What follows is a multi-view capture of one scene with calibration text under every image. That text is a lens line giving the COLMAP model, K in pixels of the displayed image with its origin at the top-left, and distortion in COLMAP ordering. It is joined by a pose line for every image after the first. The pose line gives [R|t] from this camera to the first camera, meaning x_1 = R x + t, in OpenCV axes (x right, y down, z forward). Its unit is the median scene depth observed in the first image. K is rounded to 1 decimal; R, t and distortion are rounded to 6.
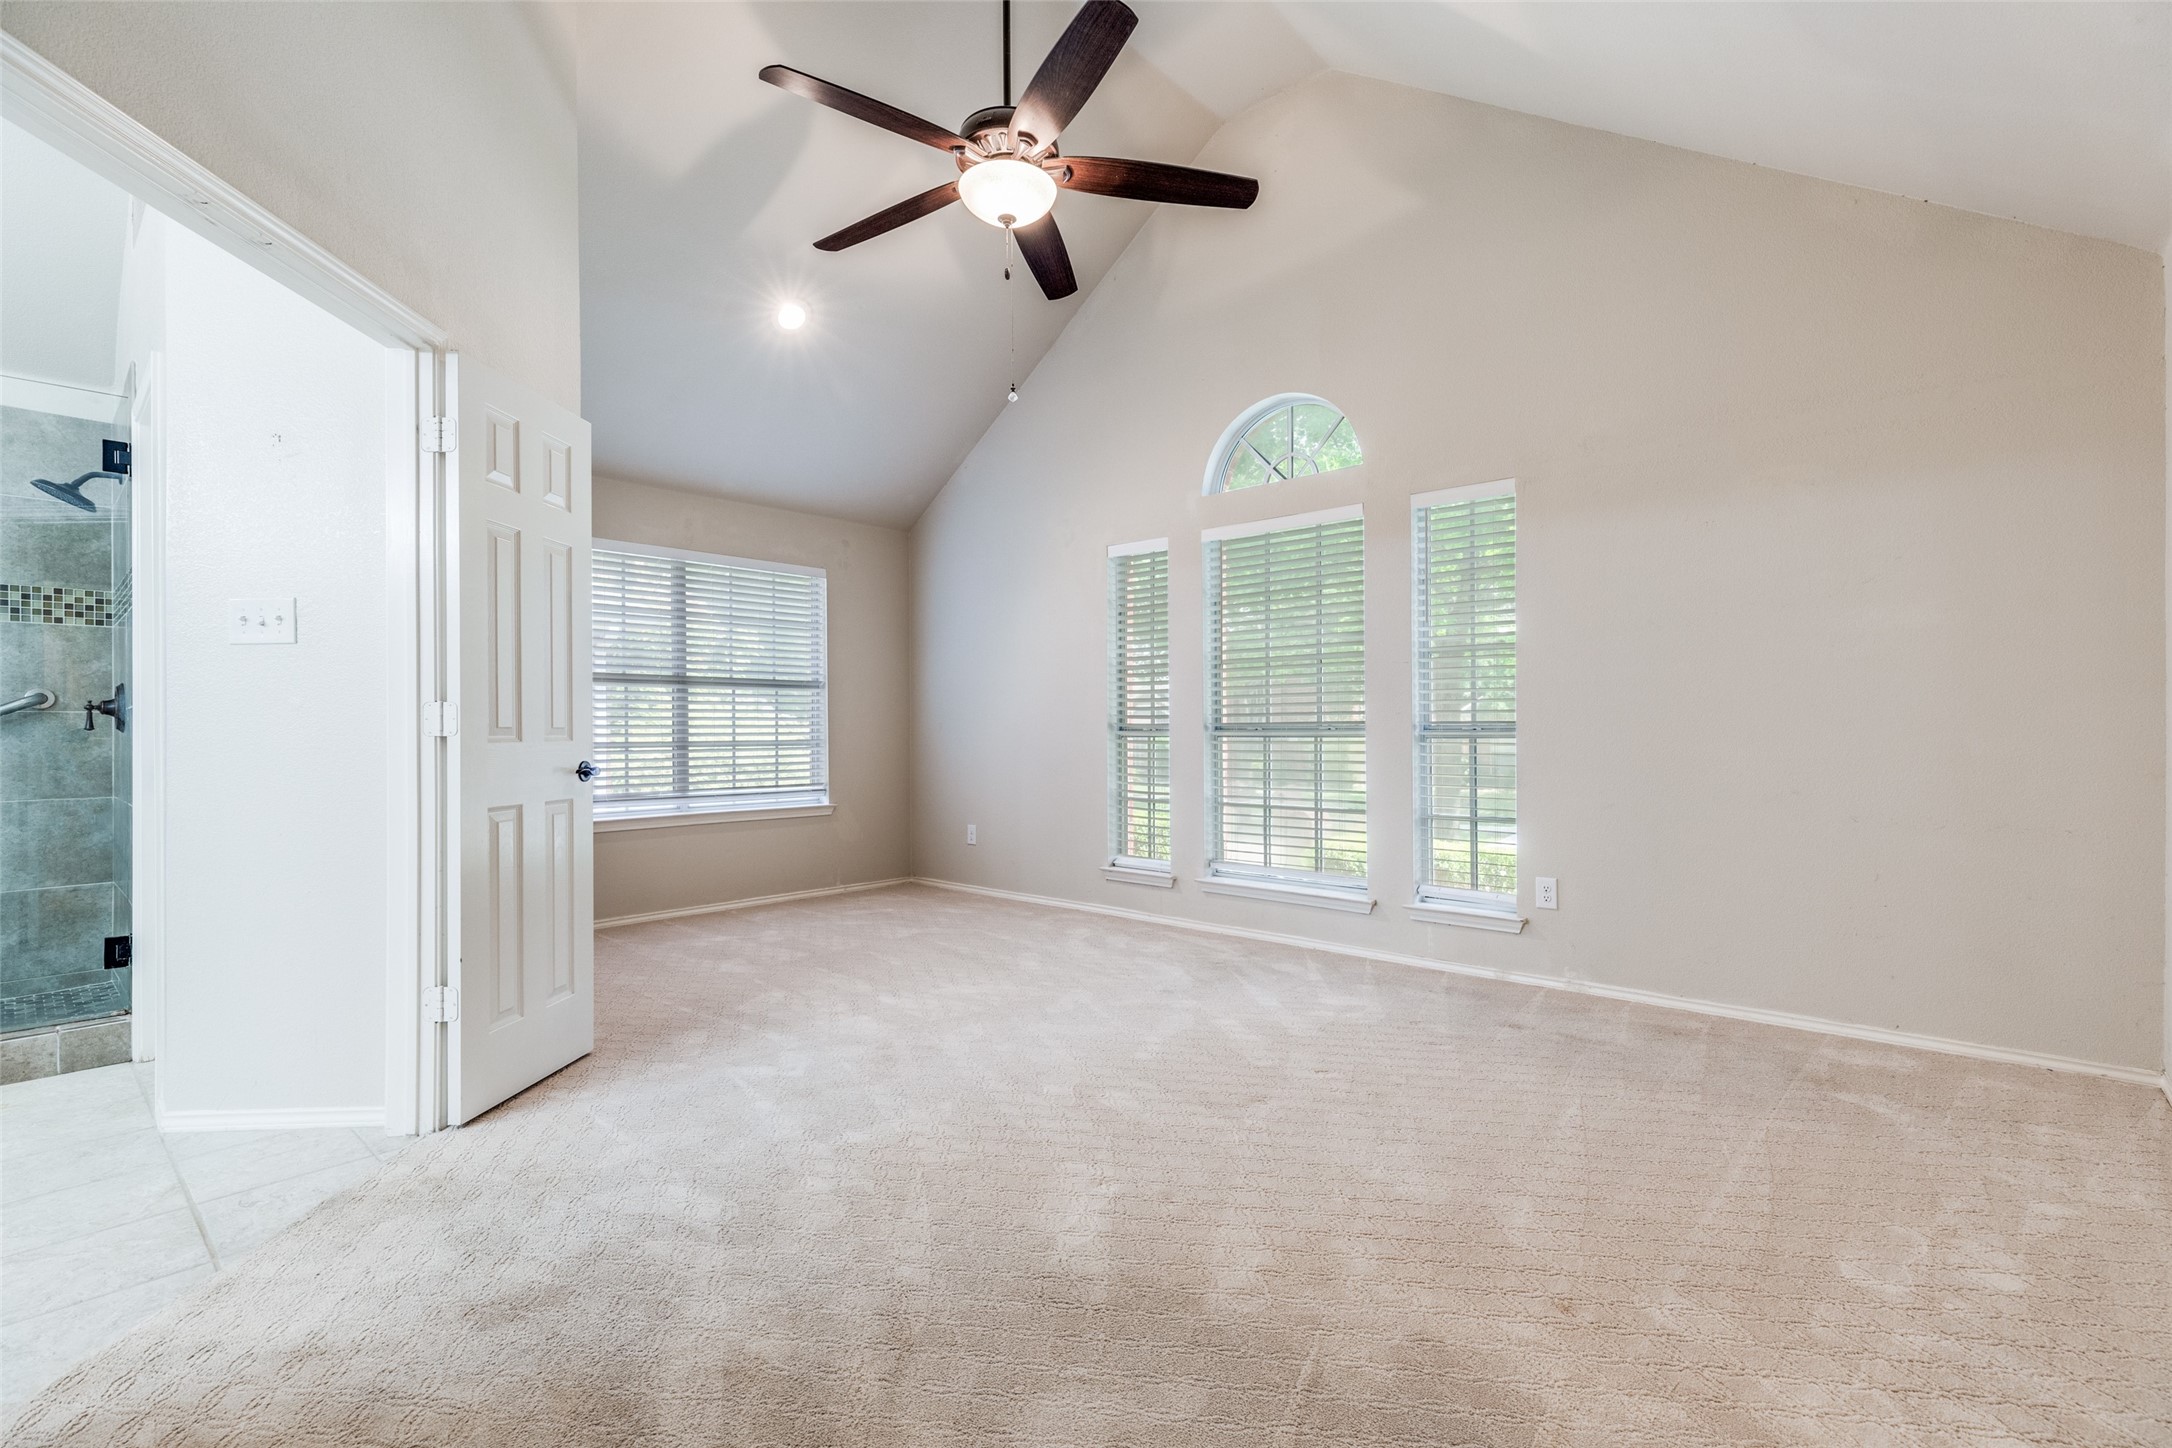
lens RADIAL K [[959.5, 0, 1078.0], [0, 959.5, 729.1], [0, 0, 1]] dist [0.001683, -0.000733]
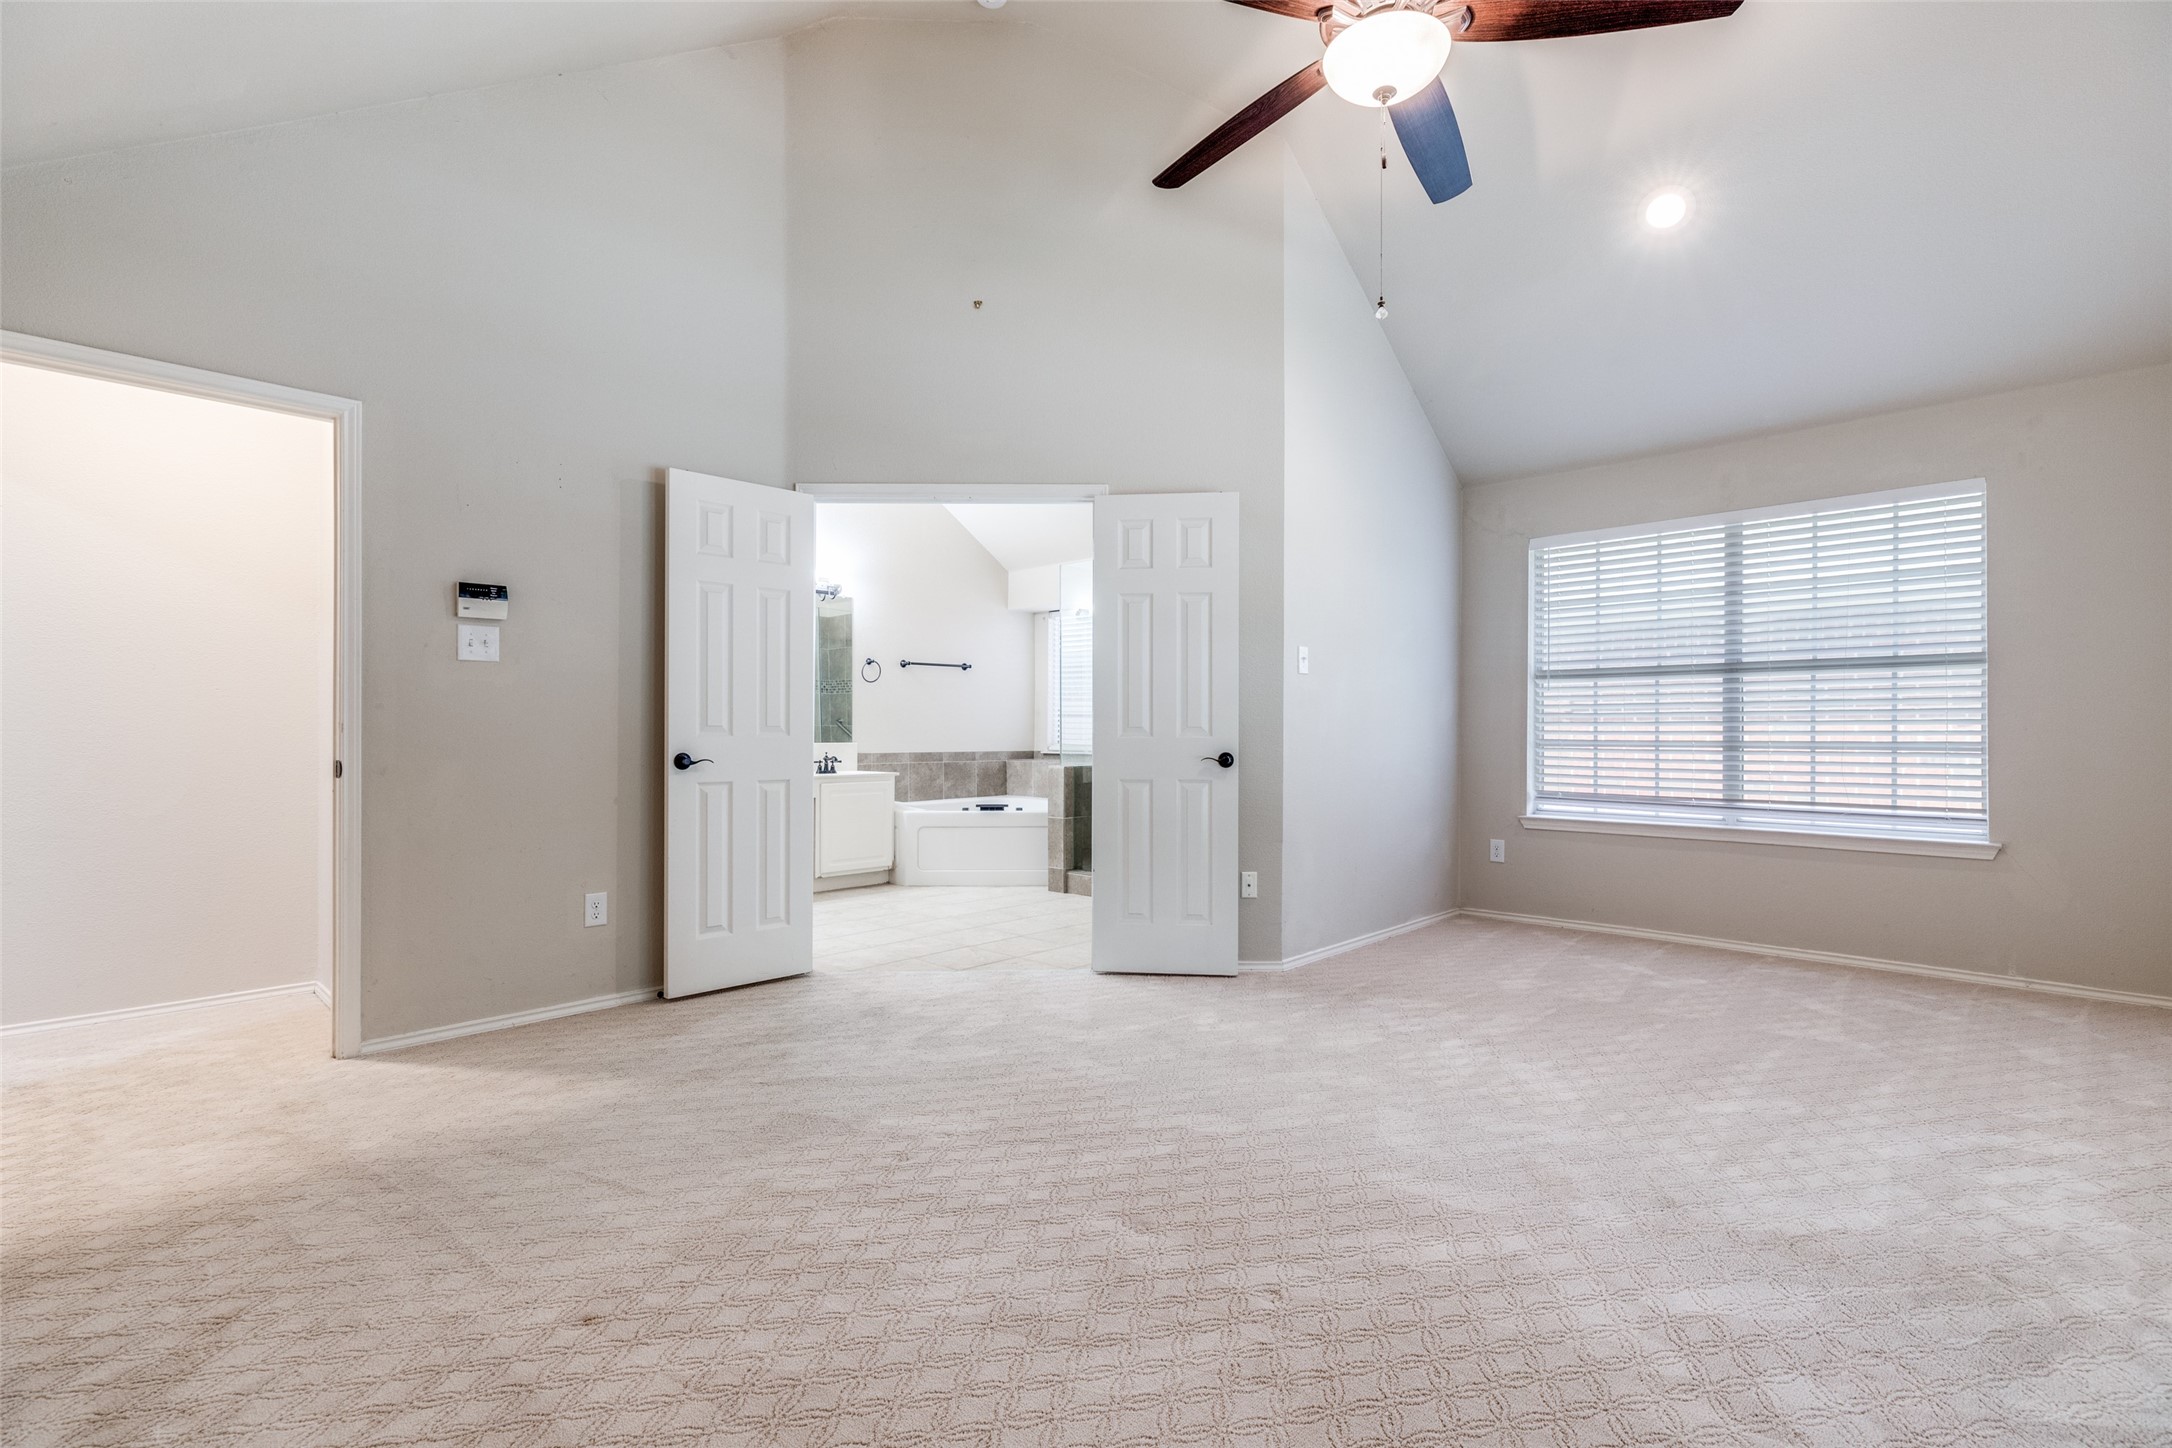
lens RADIAL K [[959.5, 0, 1078.0], [0, 959.5, 729.1], [0, 0, 1]] dist [0.001683, -0.000733]
pose [[-0.027650, 0.003179, -0.999613, 0.658031], [0.004042, 0.999987, 0.003069, -0.003510], [0.999609, -0.003955, -0.027663, 0.678052]]
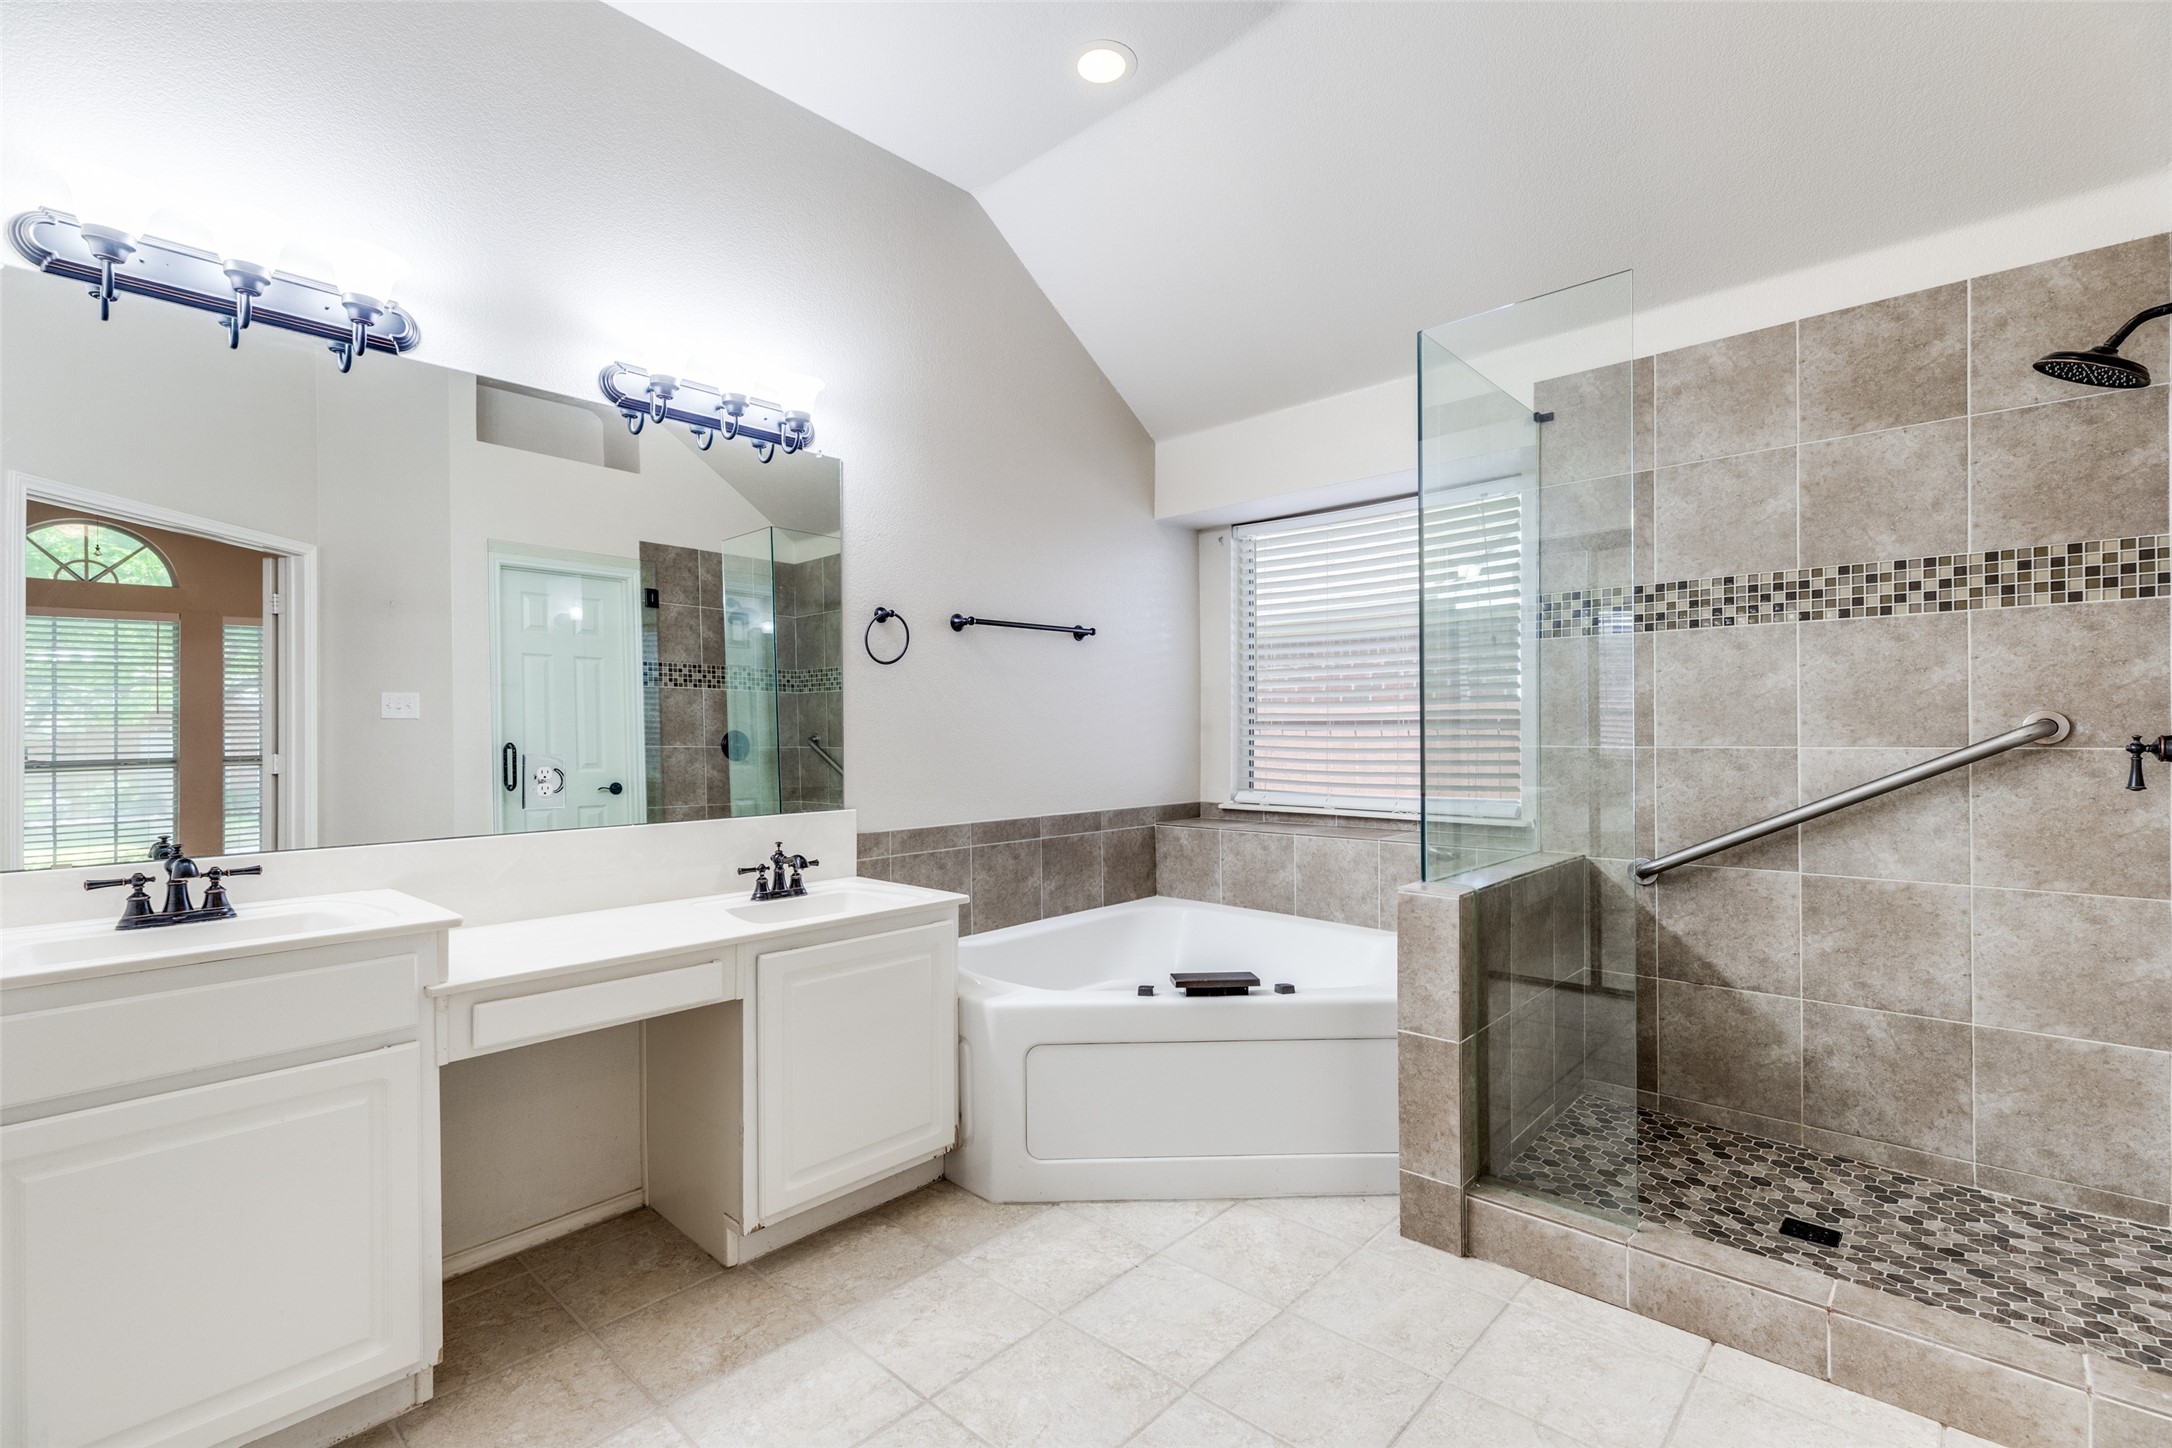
lens RADIAL K [[992.2, 0, 1078.1], [0, 992.2, 735.6], [0, 0, 1]] dist [0.005353, 0.000004]
pose [[-0.012893, 0.009773, -0.999869, -0.424428], [0.010520, 0.999898, 0.009638, -0.038570], [0.999862, -0.010394, -0.012994, 0.379630]]
